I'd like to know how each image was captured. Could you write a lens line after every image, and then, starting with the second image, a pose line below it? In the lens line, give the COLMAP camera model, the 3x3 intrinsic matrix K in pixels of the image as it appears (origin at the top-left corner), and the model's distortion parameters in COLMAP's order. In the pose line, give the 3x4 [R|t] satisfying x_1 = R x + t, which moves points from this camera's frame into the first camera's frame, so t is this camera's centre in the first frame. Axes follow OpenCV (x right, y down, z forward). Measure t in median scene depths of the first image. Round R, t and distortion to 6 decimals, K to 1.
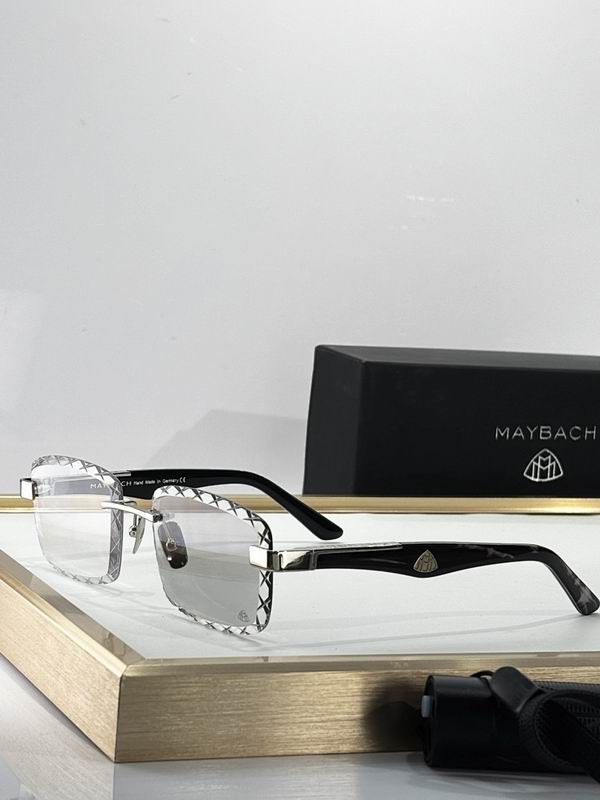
lens RADIAL K [[2099.4, 0, 298.5], [0, 2099.4, 394.6], [0, 0, 1]] dist [0.165735, 0.000000]
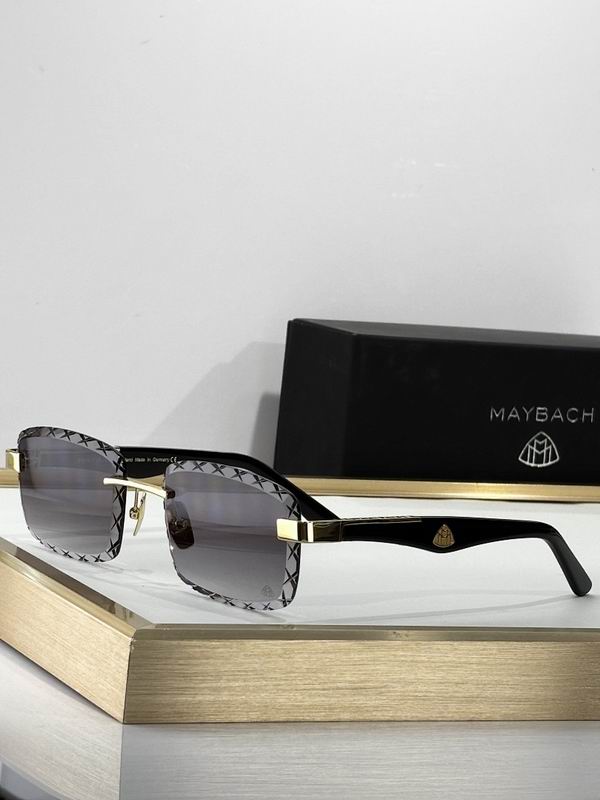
lens RADIAL K [[2352.2, 0, 295.5], [0, 2352.2, 397.6], [0, 0, 1]] dist [0.266983, 0.000000]
pose [[0.999673, 0.019997, 0.015931, -0.023326], [-0.020162, 0.999744, 0.010309, 0.003386], [-0.015721, -0.010627, 0.999820, -0.132868]]
